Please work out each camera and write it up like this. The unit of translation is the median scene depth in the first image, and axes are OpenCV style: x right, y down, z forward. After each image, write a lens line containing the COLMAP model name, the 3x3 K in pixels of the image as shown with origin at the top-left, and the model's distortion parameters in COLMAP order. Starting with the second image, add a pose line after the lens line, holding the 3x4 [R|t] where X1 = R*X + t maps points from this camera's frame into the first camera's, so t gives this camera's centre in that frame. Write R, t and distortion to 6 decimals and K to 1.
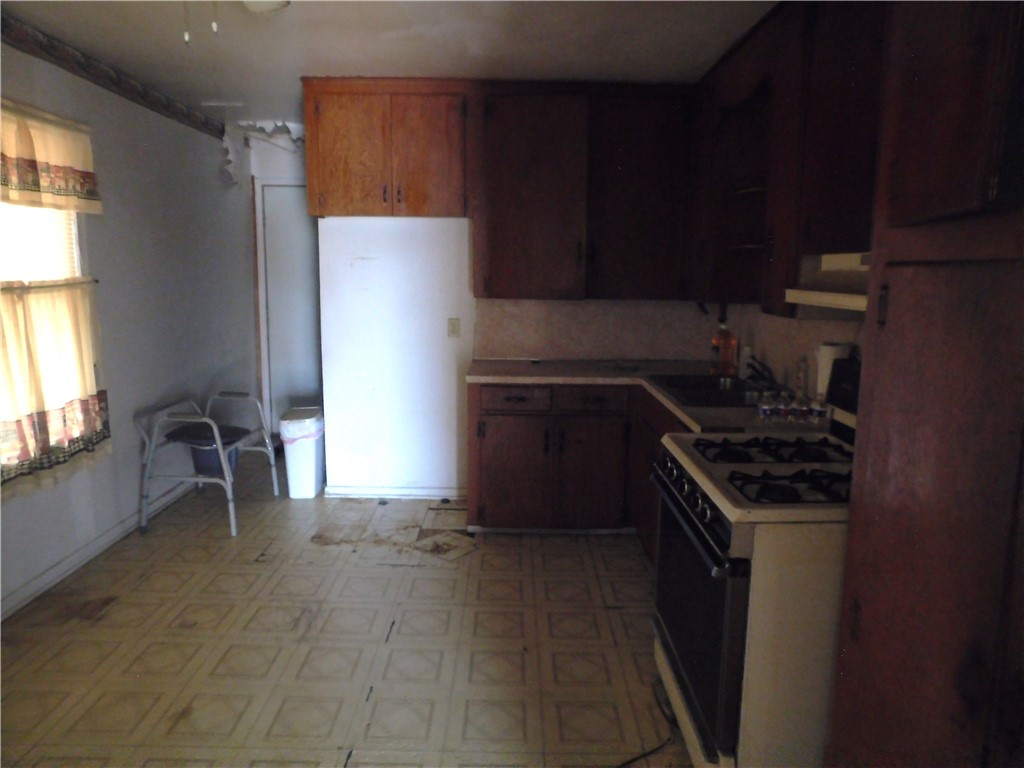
lens RADIAL K [[677.2, 0, 506.9], [0, 677.2, 379.1], [0, 0, 1]] dist [-0.074033, 0.058261]
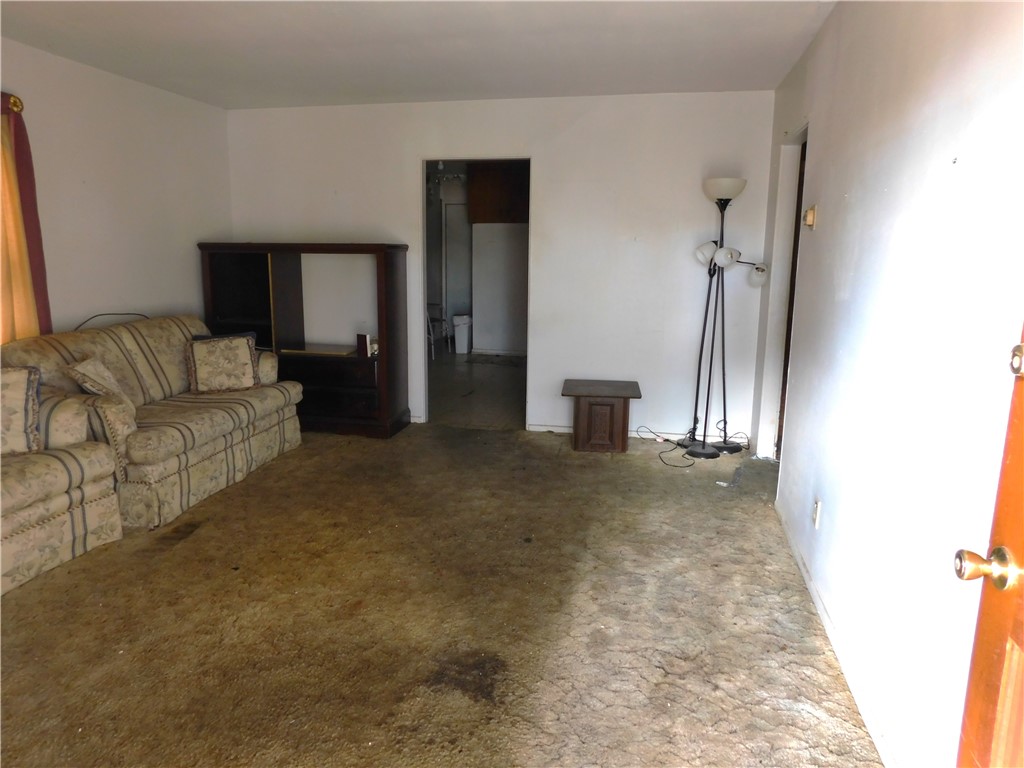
lens RADIAL K [[677.2, 0, 506.9], [0, 677.2, 379.1], [0, 0, 1]] dist [-0.074033, 0.058261]
pose [[0.974733, 0.039749, -0.219806, 0.320087], [-0.034152, 0.998990, 0.029206, 0.190636], [0.220745, -0.020961, 0.975106, -1.091250]]
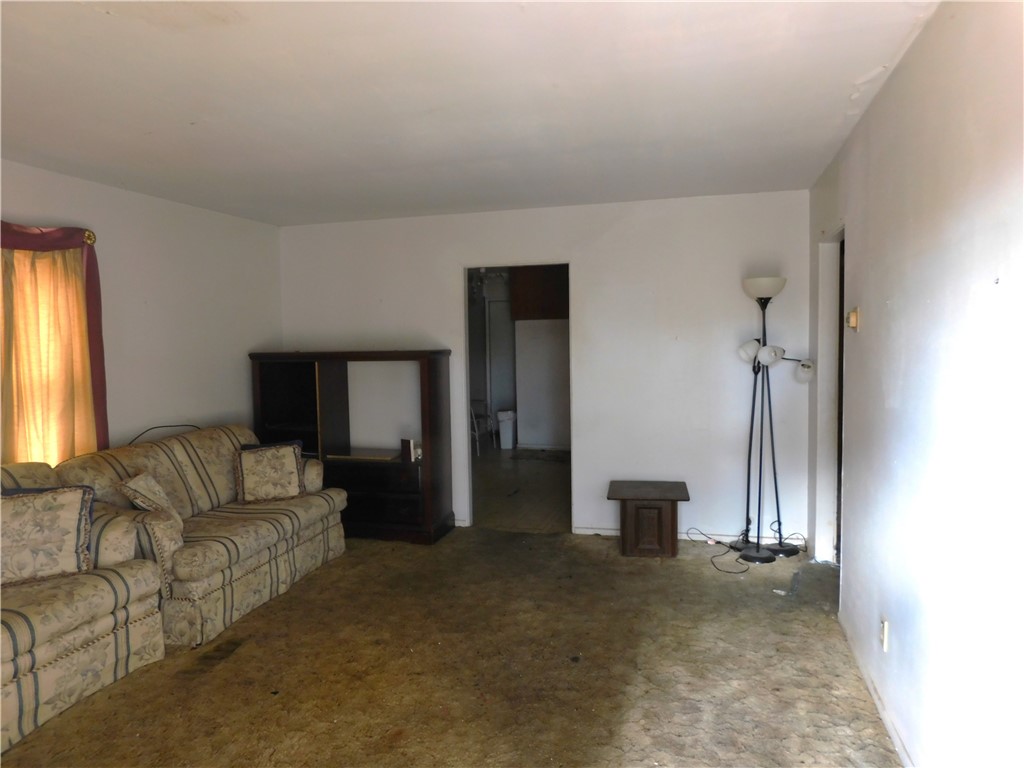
lens RADIAL K [[677.2, 0, 506.9], [0, 677.2, 379.1], [0, 0, 1]] dist [-0.074033, 0.058261]
pose [[0.957588, -0.012289, -0.287880, 0.324277], [-0.016307, 0.995178, -0.096723, 0.164564], [0.287680, 0.097315, 0.952770, -1.088412]]
